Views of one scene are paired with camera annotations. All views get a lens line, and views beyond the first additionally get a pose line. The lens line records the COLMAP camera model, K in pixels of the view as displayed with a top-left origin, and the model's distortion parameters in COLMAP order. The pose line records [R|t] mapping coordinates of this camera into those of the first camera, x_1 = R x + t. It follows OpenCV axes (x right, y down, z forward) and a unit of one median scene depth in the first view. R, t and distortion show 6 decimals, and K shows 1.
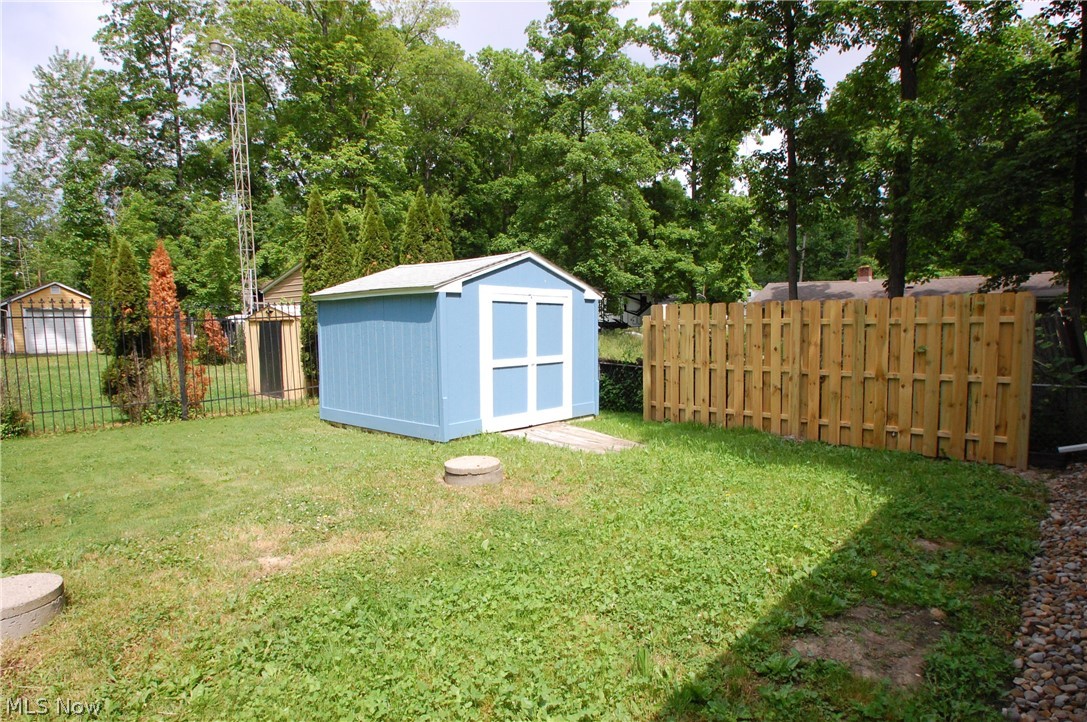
lens RADIAL K [[613.4, 0, 560.6], [0, 613.4, 369.0], [0, 0, 1]] dist [0.000196, 0.000226]
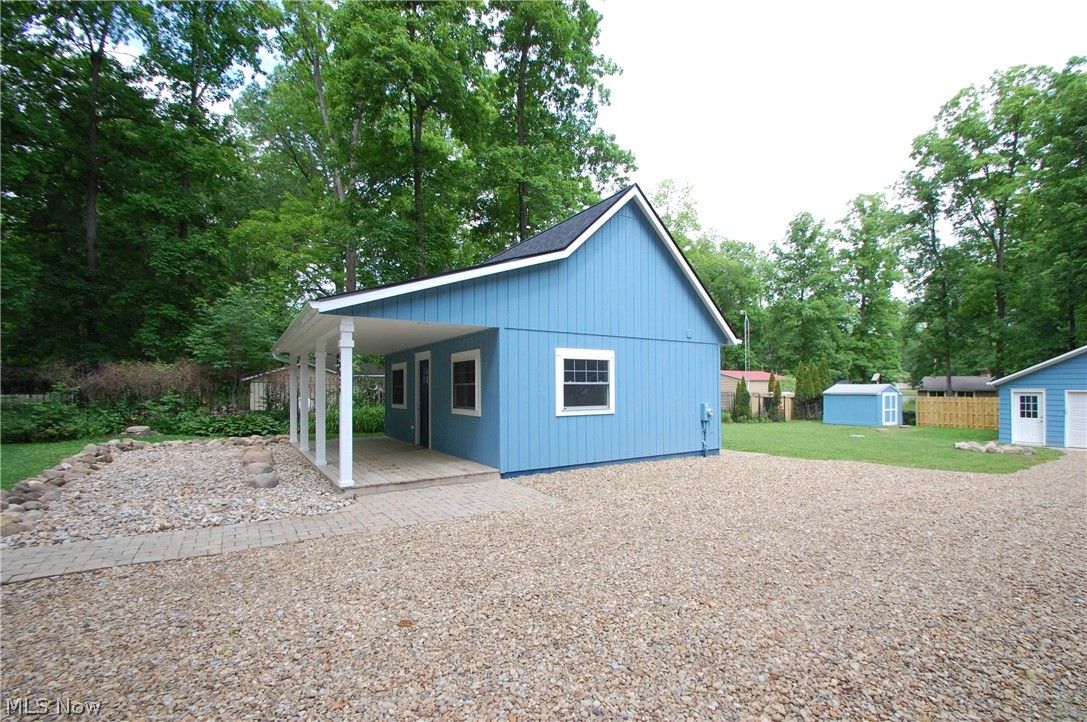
lens RADIAL K [[476.1, 0, 559.7], [0, 476.1, 380.0], [0, 0, 1]] dist [0.014943, -0.017119]
pose [[0.963474, 0.007411, -0.267699, -0.297423], [-0.032480, 0.995471, -0.089341, 0.032842], [0.265825, 0.094772, 0.959352, -0.605525]]
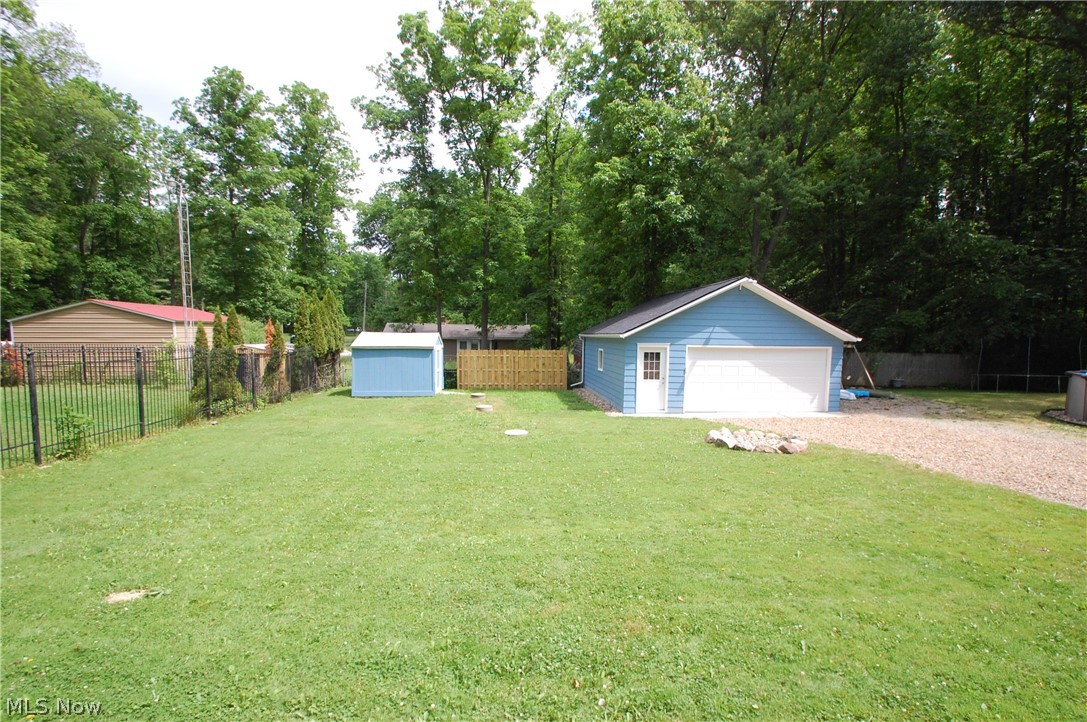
lens RADIAL K [[517.1, 0, 554.1], [0, 517.1, 378.2], [0, 0, 1]] dist [0.020208, -0.023905]
pose [[0.676595, -0.041337, 0.735195, -0.332819], [0.039378, 0.999026, 0.019932, -0.000267], [-0.735302, 0.015465, 0.677563, -0.240209]]
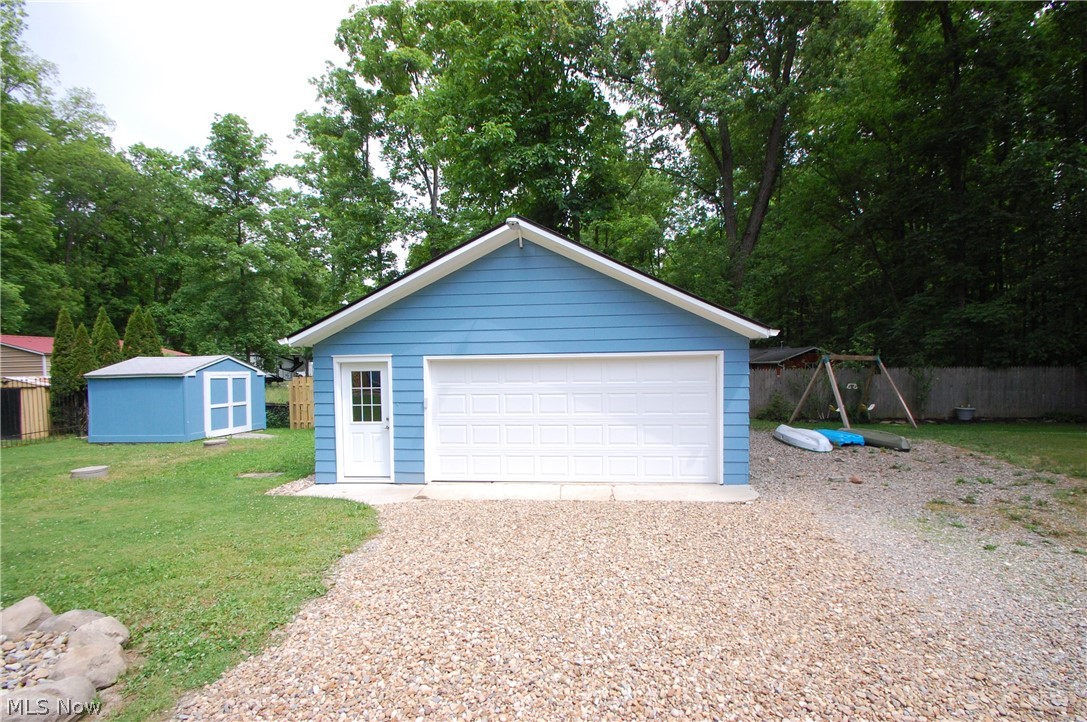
lens RADIAL K [[476.1, 0, 559.7], [0, 476.1, 380.0], [0, 0, 1]] dist [0.014943, -0.017119]
pose [[0.806669, -0.018534, 0.590713, -0.022888], [0.054502, 0.997582, -0.043128, 0.007914], [-0.588485, 0.066985, 0.805728, -0.234427]]
